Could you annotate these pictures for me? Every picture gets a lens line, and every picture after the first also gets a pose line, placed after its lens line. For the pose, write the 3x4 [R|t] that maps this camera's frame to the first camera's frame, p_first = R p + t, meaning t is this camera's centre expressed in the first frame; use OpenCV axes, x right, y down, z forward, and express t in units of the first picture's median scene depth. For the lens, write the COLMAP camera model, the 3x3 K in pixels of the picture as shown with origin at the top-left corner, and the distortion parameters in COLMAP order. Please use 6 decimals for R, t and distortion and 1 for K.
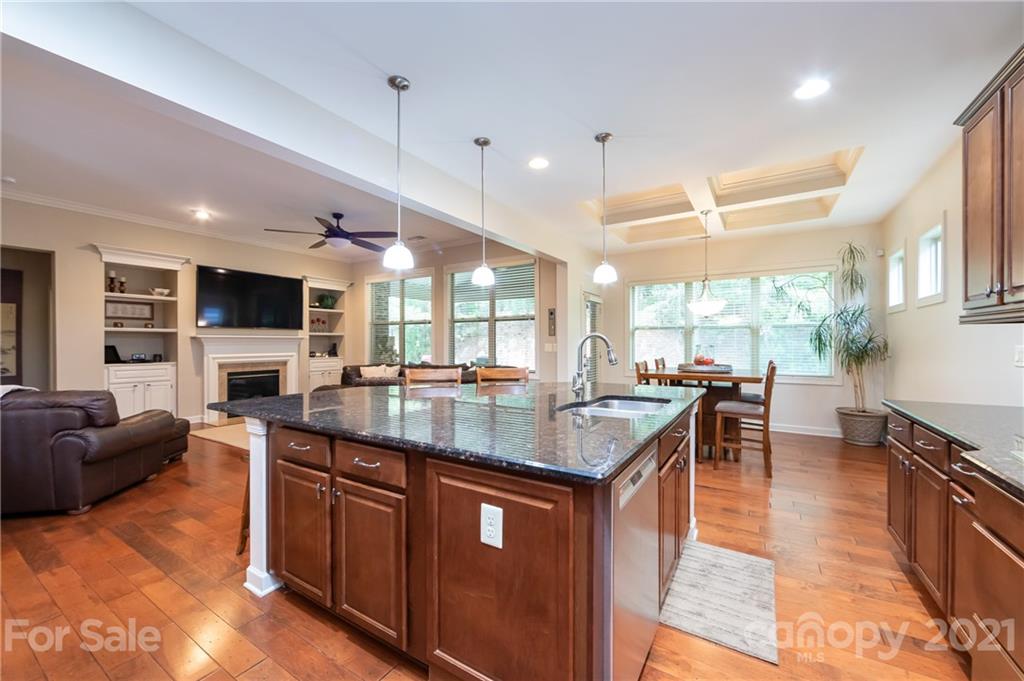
lens RADIAL K [[403.6, 0, 517.1], [0, 403.6, 344.1], [0, 0, 1]] dist [-0.002700, 0.000850]
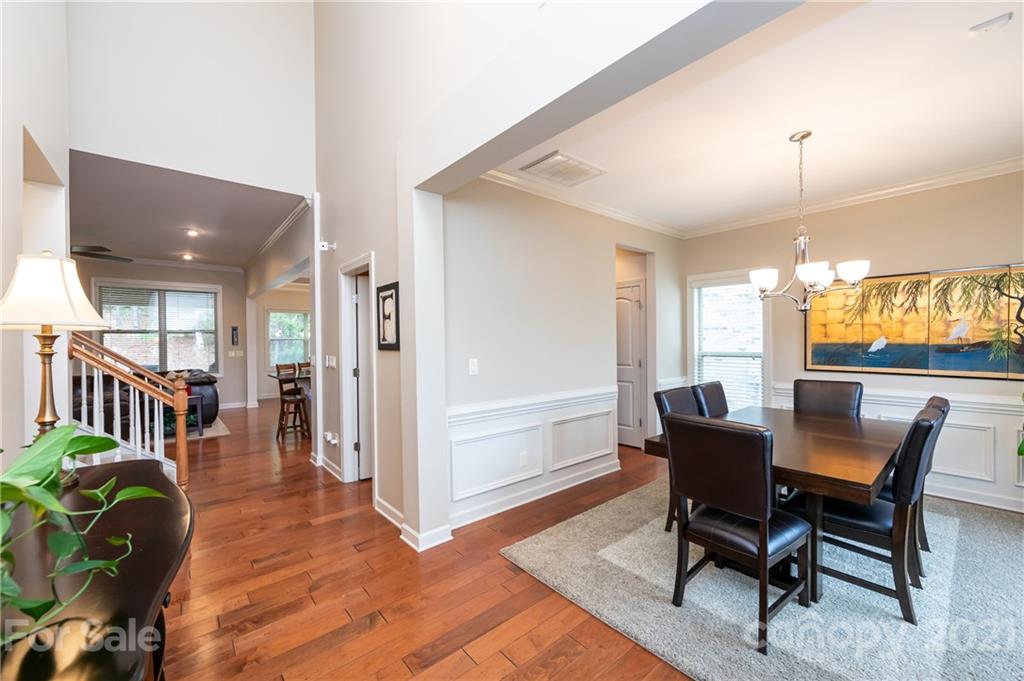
lens RADIAL K [[403.6, 0, 512.9], [0, 403.6, 342.9], [0, 0, 1]] dist [-0.002700, 0.000850]
pose [[0.312777, -0.005604, 0.949810, -0.958189], [0.015125, 0.999885, 0.000919, -0.015923], [-0.949706, 0.014078, 0.312826, -0.376058]]
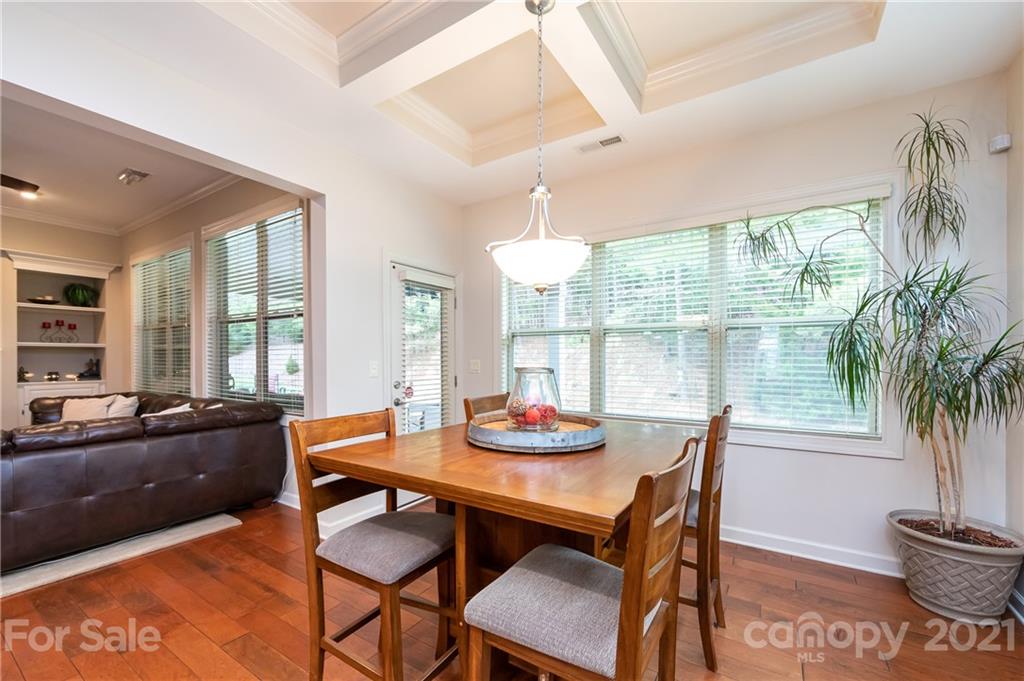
lens RADIAL K [[403.6, 0, 518.0], [0, 403.6, 360.2], [0, 0, 1]] dist [-0.002700, 0.000850]
pose [[0.999980, 0.002224, 0.005841, 0.325016], [-0.002226, 0.999997, 0.000231, -0.003071], [-0.005841, -0.000244, 0.999983, 0.472811]]
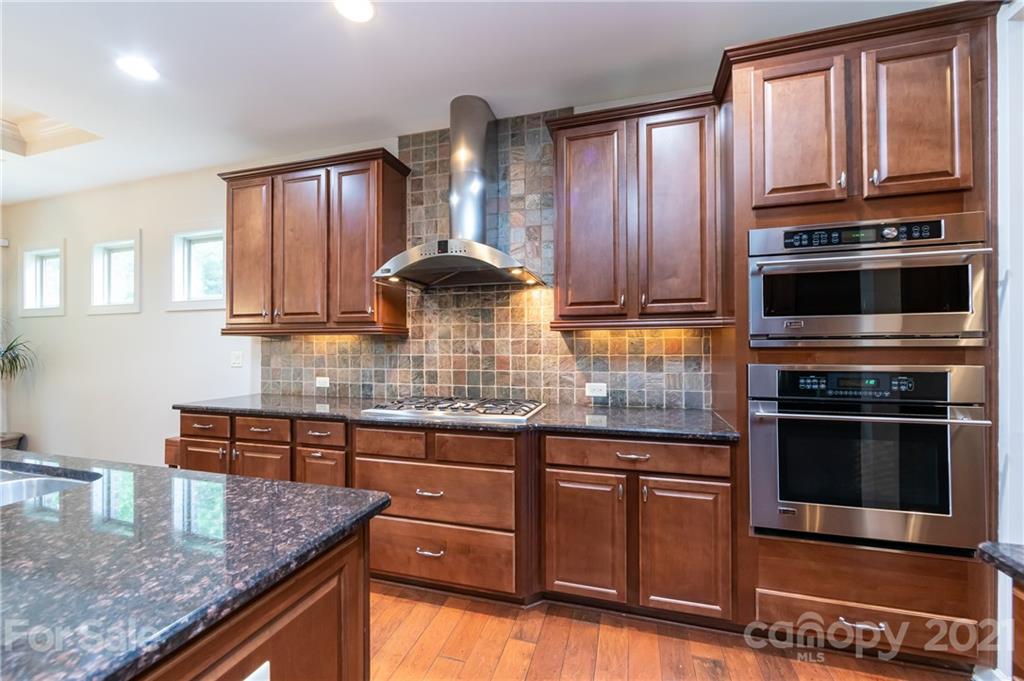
lens RADIAL K [[403.6, 0, 510.3], [0, 403.6, 341.8], [0, 0, 1]] dist [-0.002700, 0.000850]
pose [[-0.255125, 0.015122, 0.966790, -0.136861], [0.009127, 0.999871, -0.013231, -0.001422], [-0.966865, 0.005449, -0.255230, 0.175165]]
